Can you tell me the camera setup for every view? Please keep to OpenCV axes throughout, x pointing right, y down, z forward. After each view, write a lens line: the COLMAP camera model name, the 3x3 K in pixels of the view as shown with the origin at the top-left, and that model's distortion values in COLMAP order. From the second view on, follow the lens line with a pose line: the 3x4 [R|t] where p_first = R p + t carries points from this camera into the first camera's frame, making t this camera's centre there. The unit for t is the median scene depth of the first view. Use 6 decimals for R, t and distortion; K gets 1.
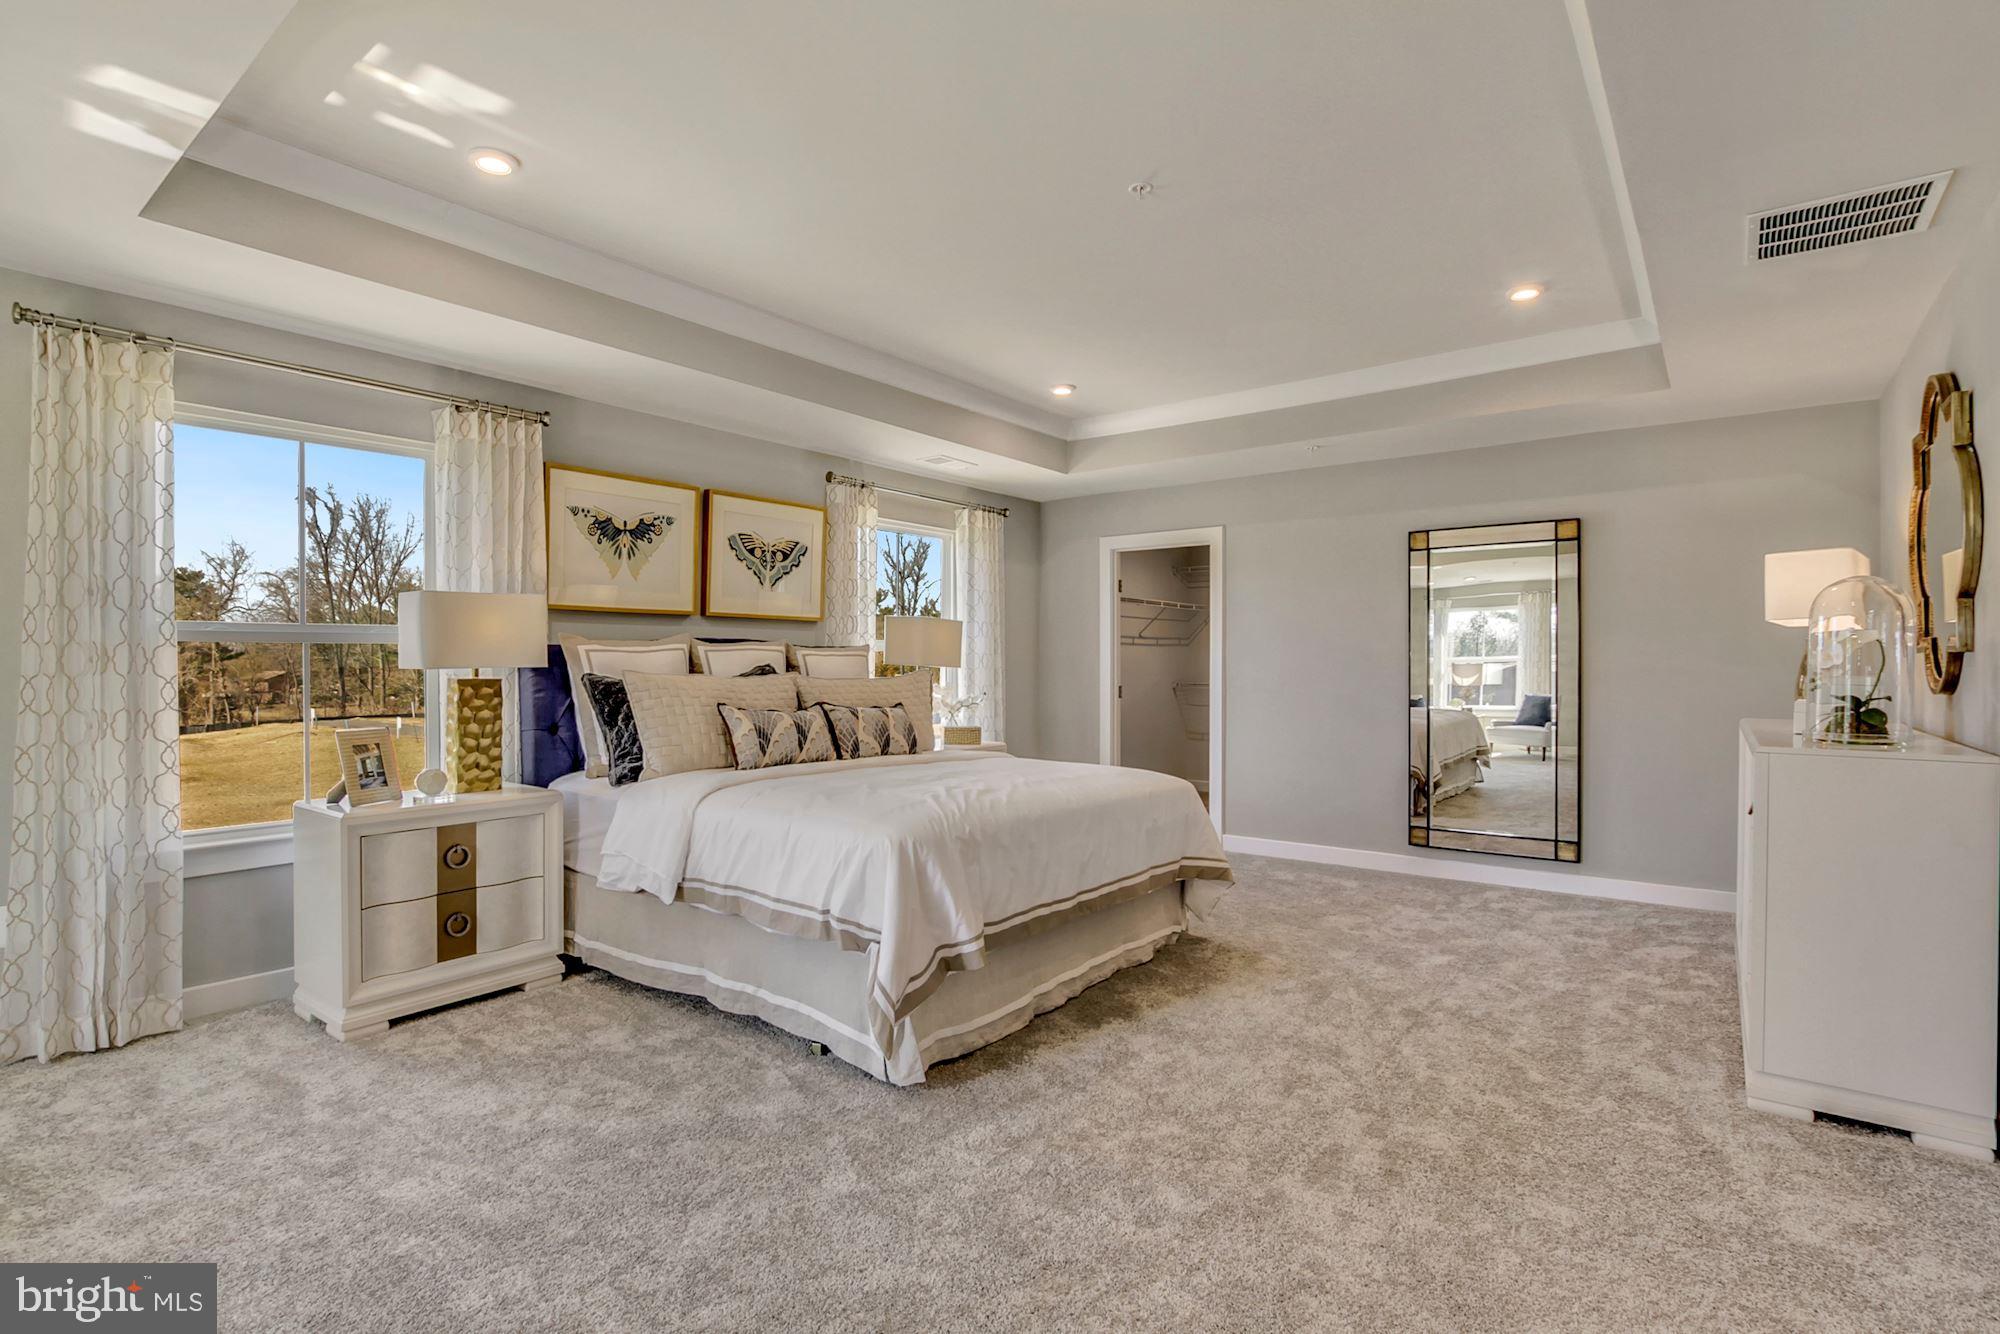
lens RADIAL K [[928.8, 0, 1001.7], [0, 928.8, 665.4], [0, 0, 1]] dist [-0.002409, -0.000319]
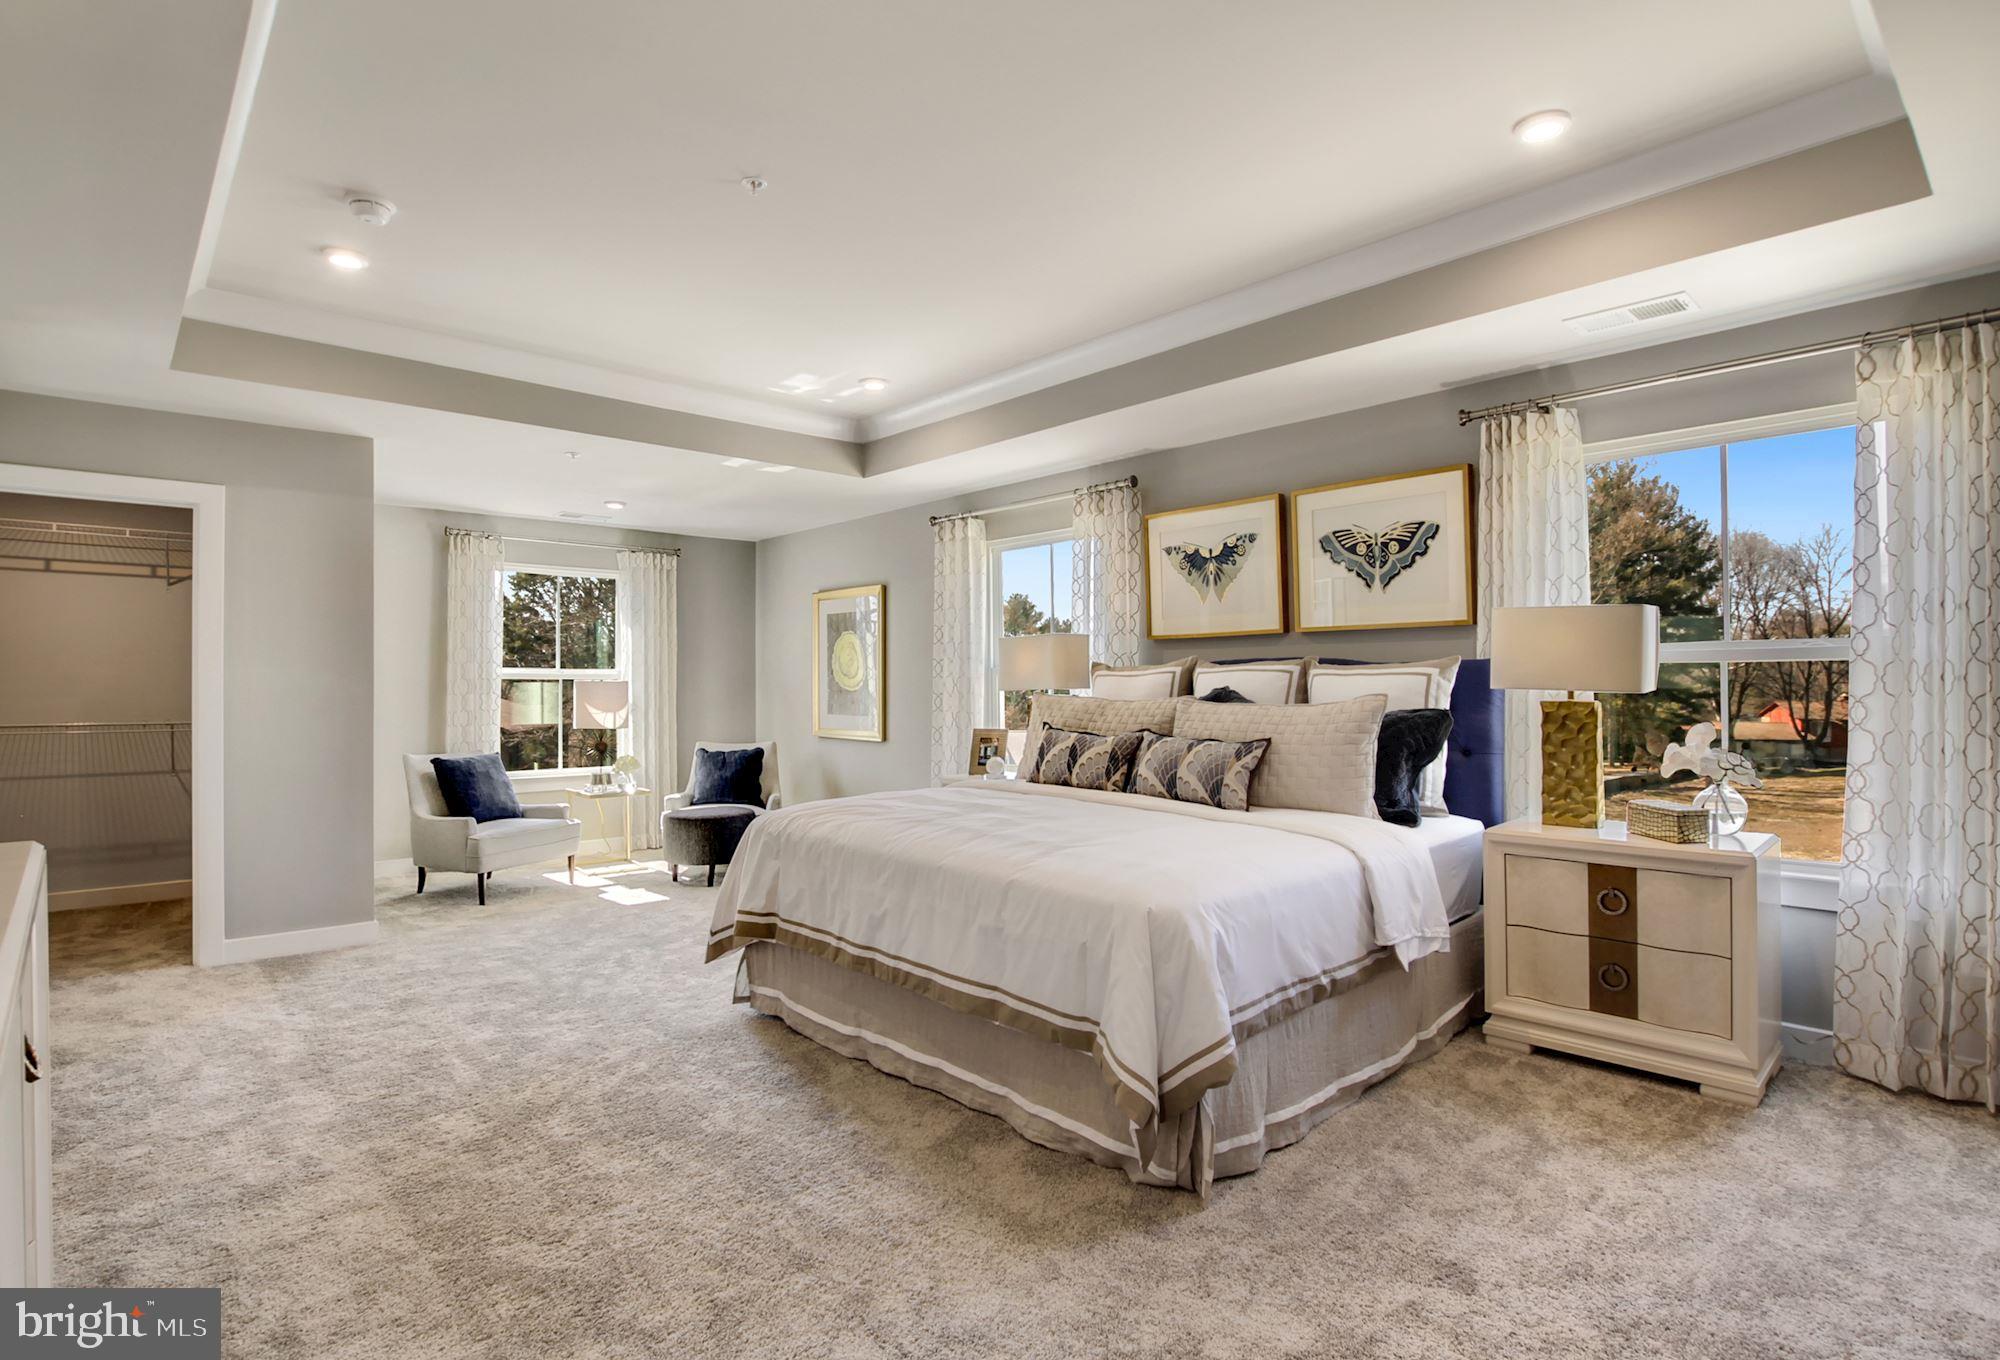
lens RADIAL K [[1017.1, 0, 1000.1], [0, 1017.1, 685.8], [0, 0, 1]] dist [-0.019412, -0.000322]
pose [[-0.155897, 0.001279, -0.987772, 0.698750], [0.003093, 0.999995, 0.000806, -0.003987], [0.987768, -0.002929, -0.155900, 0.876426]]
